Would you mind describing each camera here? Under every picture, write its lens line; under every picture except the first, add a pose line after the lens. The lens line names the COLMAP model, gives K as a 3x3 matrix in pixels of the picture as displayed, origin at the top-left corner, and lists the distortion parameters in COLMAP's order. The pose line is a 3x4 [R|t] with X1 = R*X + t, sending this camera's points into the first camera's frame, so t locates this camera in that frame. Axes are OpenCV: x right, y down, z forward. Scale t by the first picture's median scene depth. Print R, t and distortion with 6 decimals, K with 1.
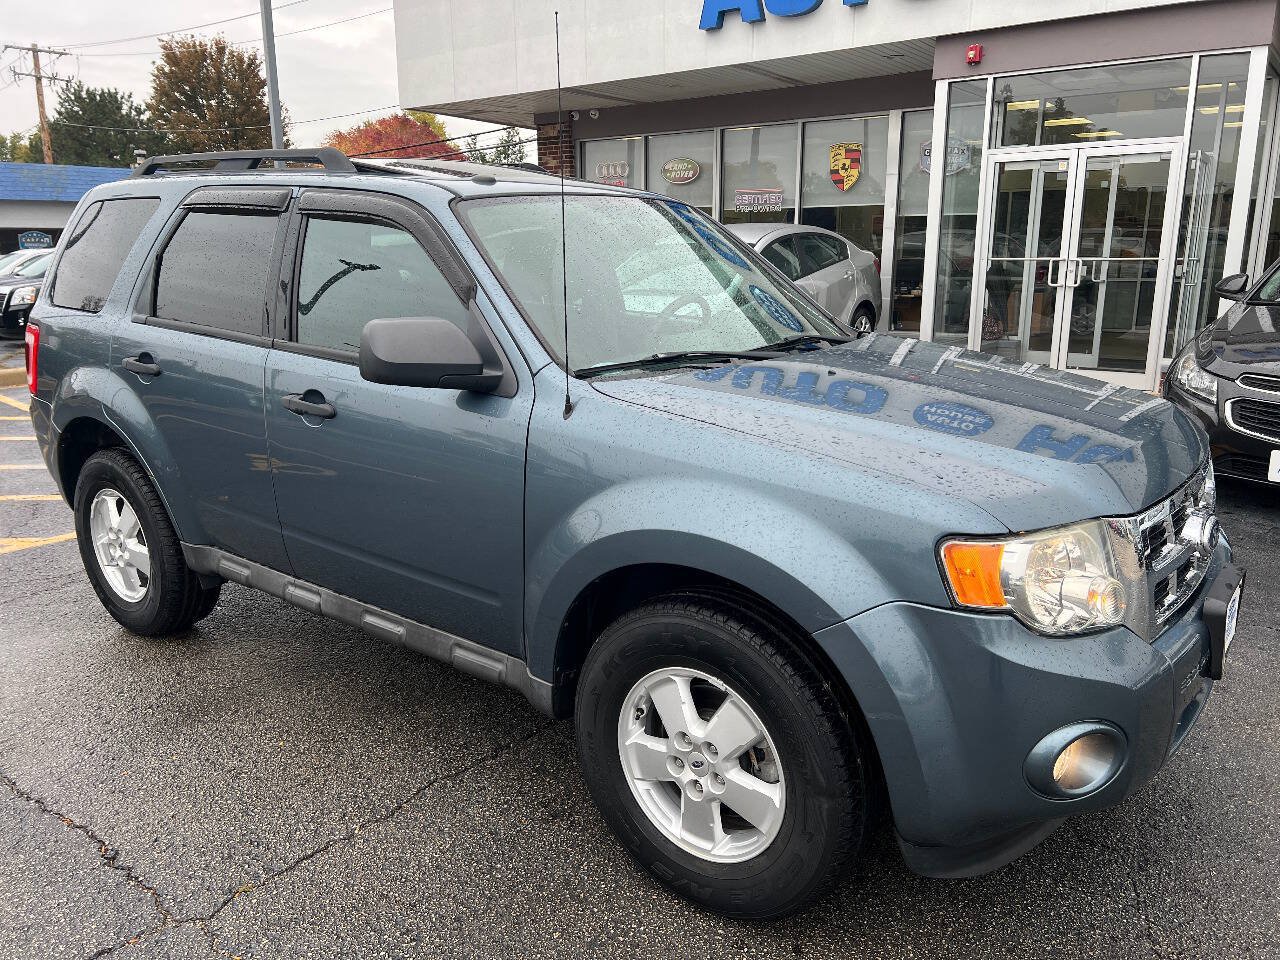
lens RADIAL K [[964.9, 0, 643.2], [0, 964.9, 476.5], [0, 0, 1]] dist [0.058403, -0.066332]
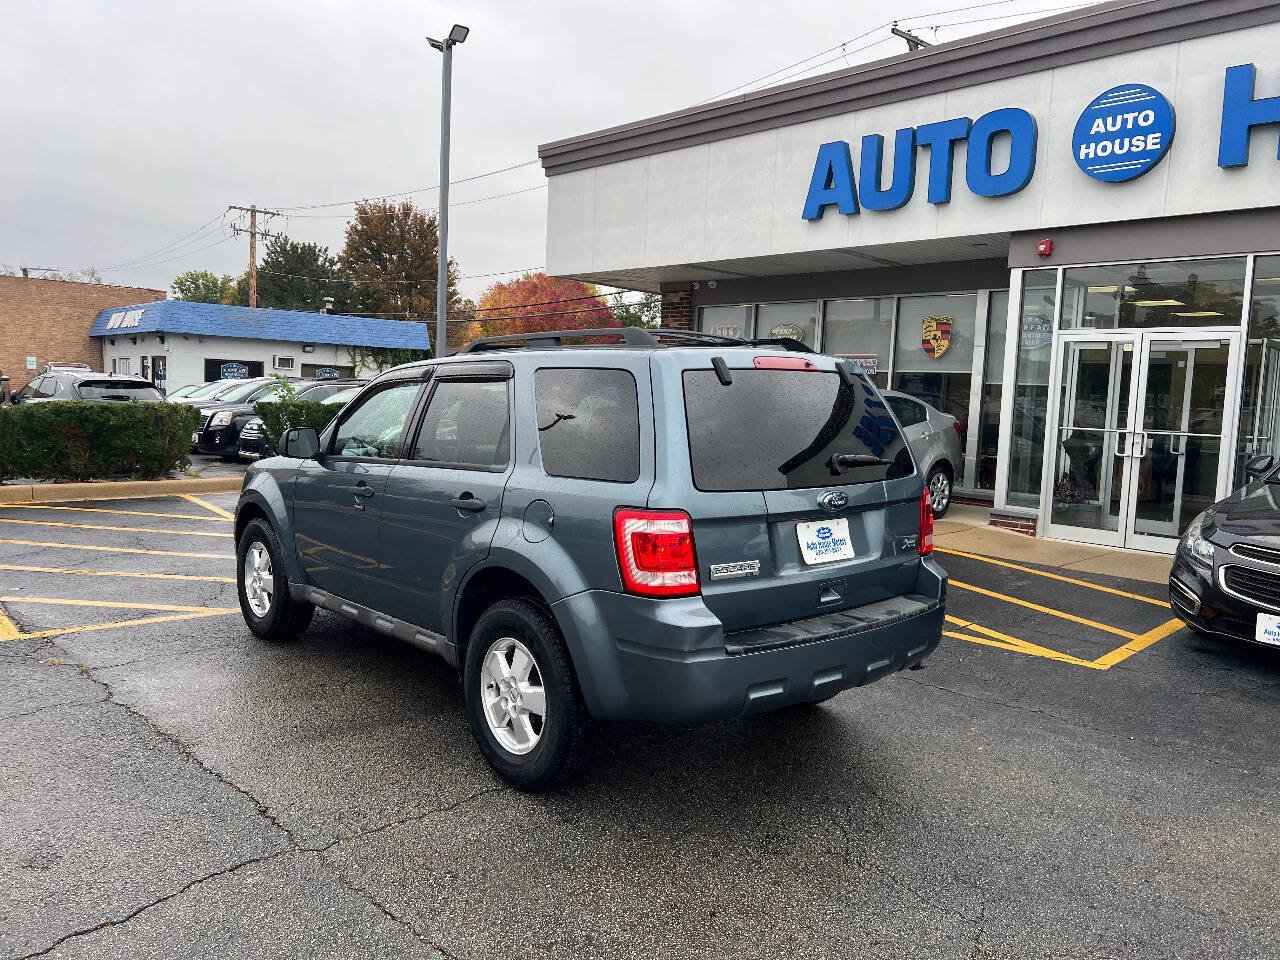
lens RADIAL K [[960.6, 0, 626.6], [0, 960.6, 467.9], [0, 0, 1]] dist [0.057160, -0.061711]
pose [[0.986969, 0.053905, -0.151612, 0.044687], [-0.076489, 0.986127, -0.147318, 0.013963], [0.141567, 0.156995, 0.977400, -0.102300]]
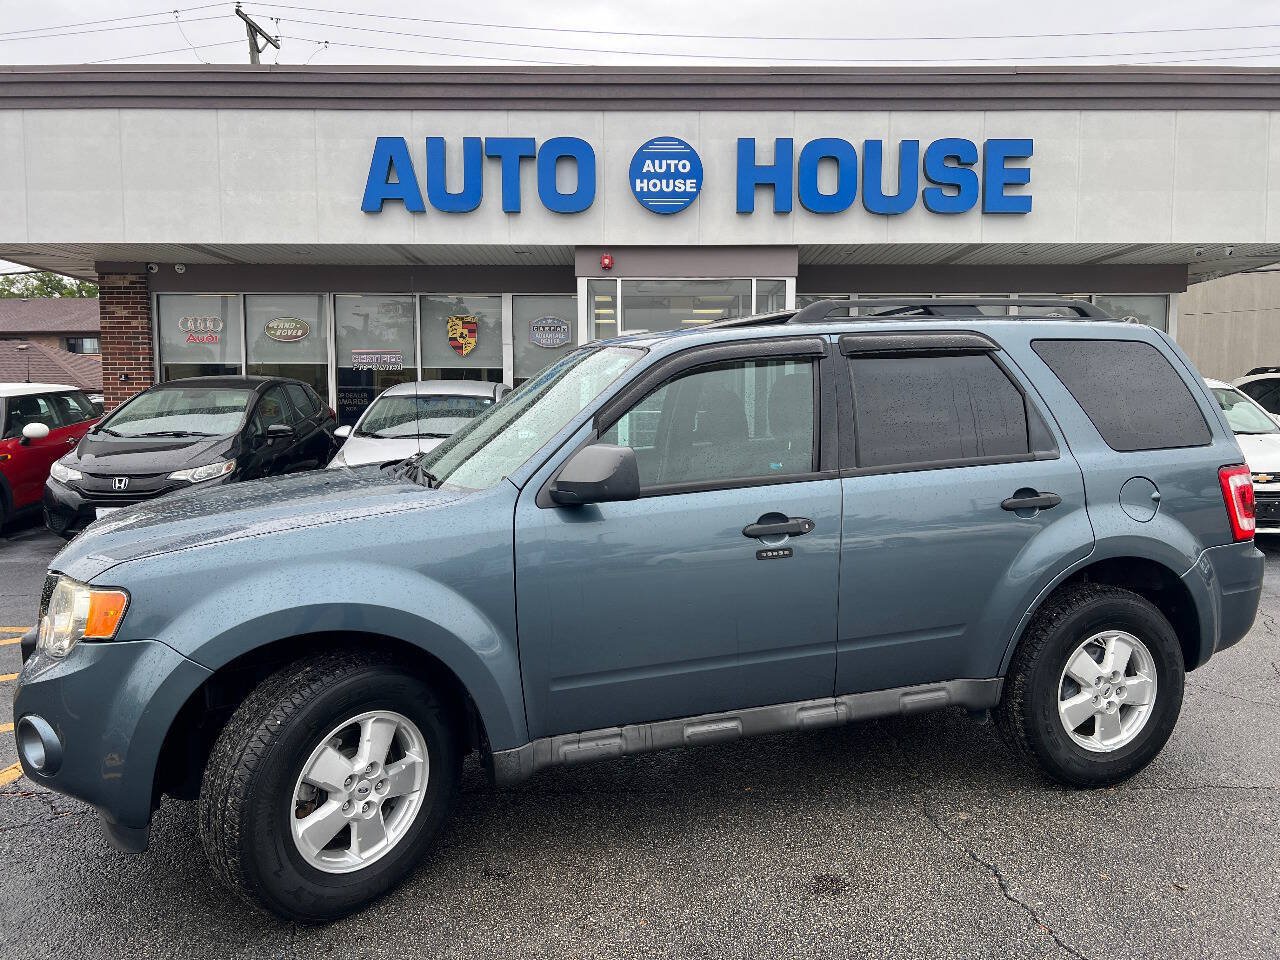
lens RADIAL K [[963.8, 0, 651.5], [0, 963.8, 481.7], [0, 0, 1]] dist [0.051997, -0.056369]
pose [[0.788867, -0.044075, 0.612982, -0.397418], [0.139534, 0.984222, -0.108803, 0.014467], [-0.598515, 0.171363, 0.782569, -0.016742]]
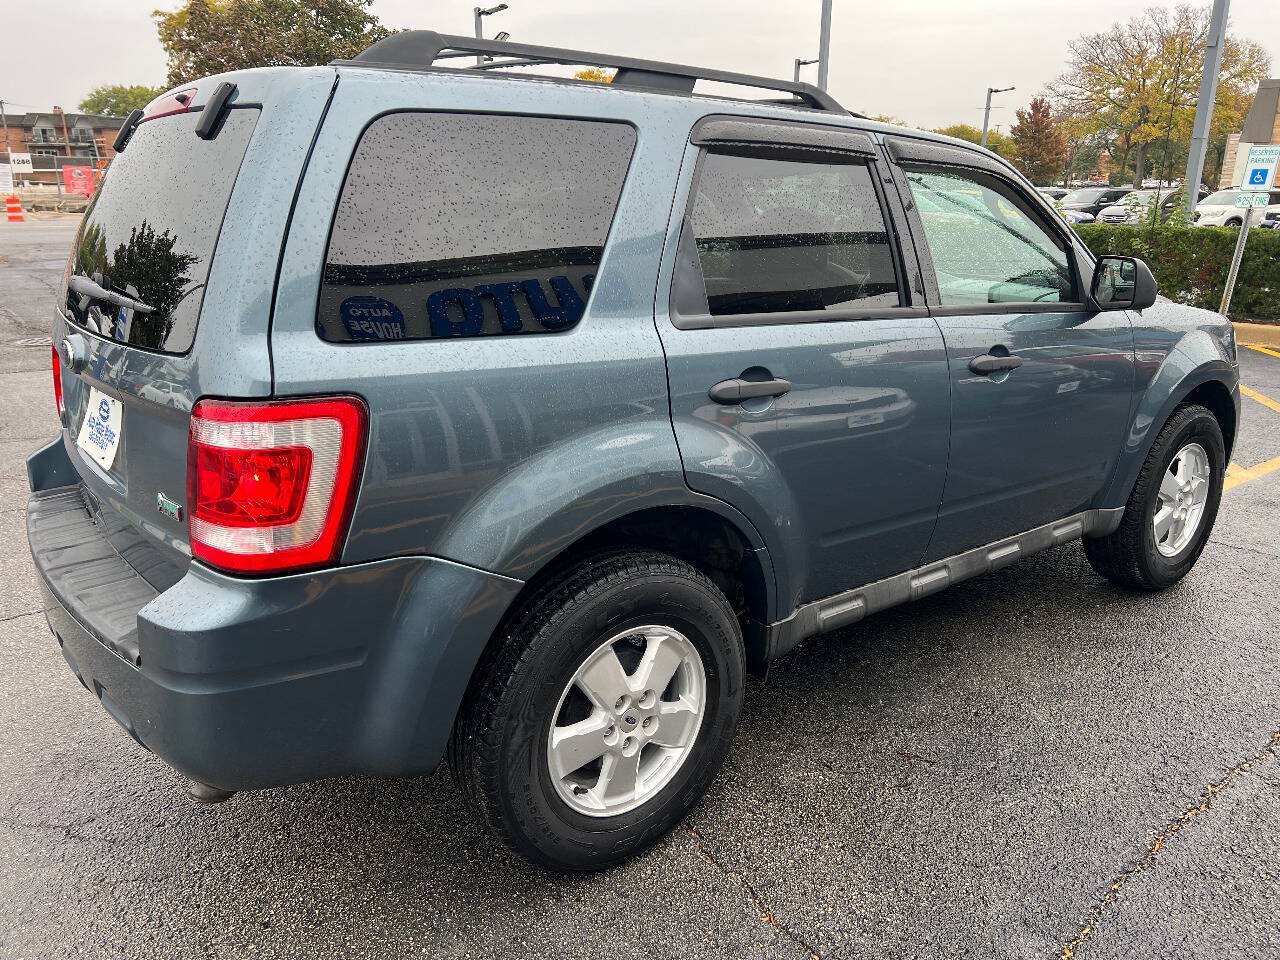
lens RADIAL K [[960.8, 0, 628.5], [0, 960.8, 476.5], [0, 0, 1]] dist [0.061676, -0.075364]
pose [[0.253855, -0.258302, 0.932115, -0.390250], [0.231206, 0.951951, 0.200832, -0.069440], [-0.939202, 0.164529, 0.301379, 0.302880]]
